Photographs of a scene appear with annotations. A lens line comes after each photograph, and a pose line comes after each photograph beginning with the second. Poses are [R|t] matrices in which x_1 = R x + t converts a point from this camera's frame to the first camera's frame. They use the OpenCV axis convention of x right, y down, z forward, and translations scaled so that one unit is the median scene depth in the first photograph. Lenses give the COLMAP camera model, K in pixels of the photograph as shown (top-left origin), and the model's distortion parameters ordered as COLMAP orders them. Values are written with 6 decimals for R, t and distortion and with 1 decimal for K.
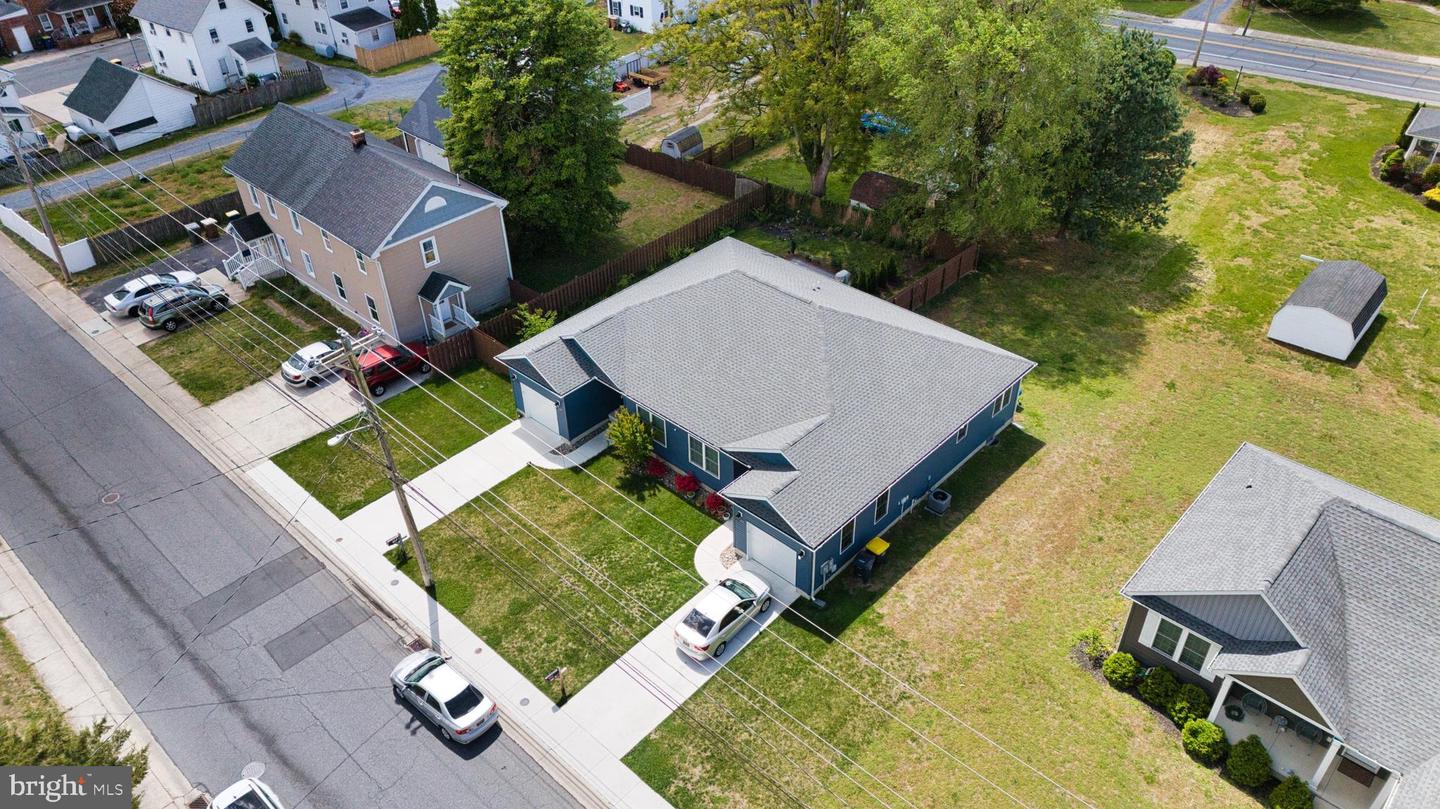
lens RADIAL K [[1019.3, 0, 727.3], [0, 1019.3, 404.6], [0, 0, 1]] dist [0.073193, -0.069031]
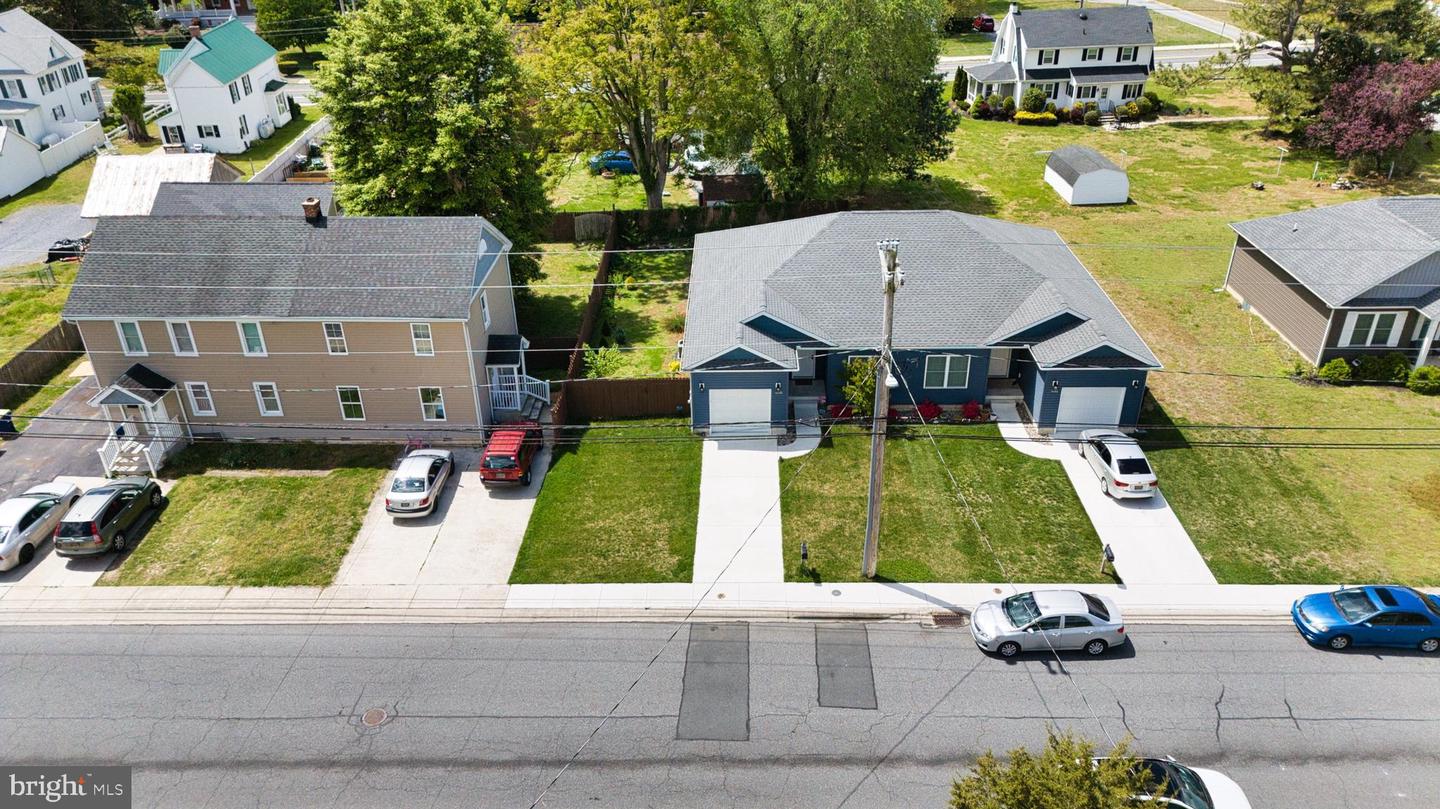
lens RADIAL K [[1019.3, 0, 727.3], [0, 1019.3, 404.6], [0, 0, 1]] dist [0.073193, -0.069031]
pose [[0.746680, -0.319015, 0.583693, -0.647068], [0.399636, 0.916617, -0.010254, 0.004348], [-0.531752, 0.240921, 0.811910, 0.262557]]
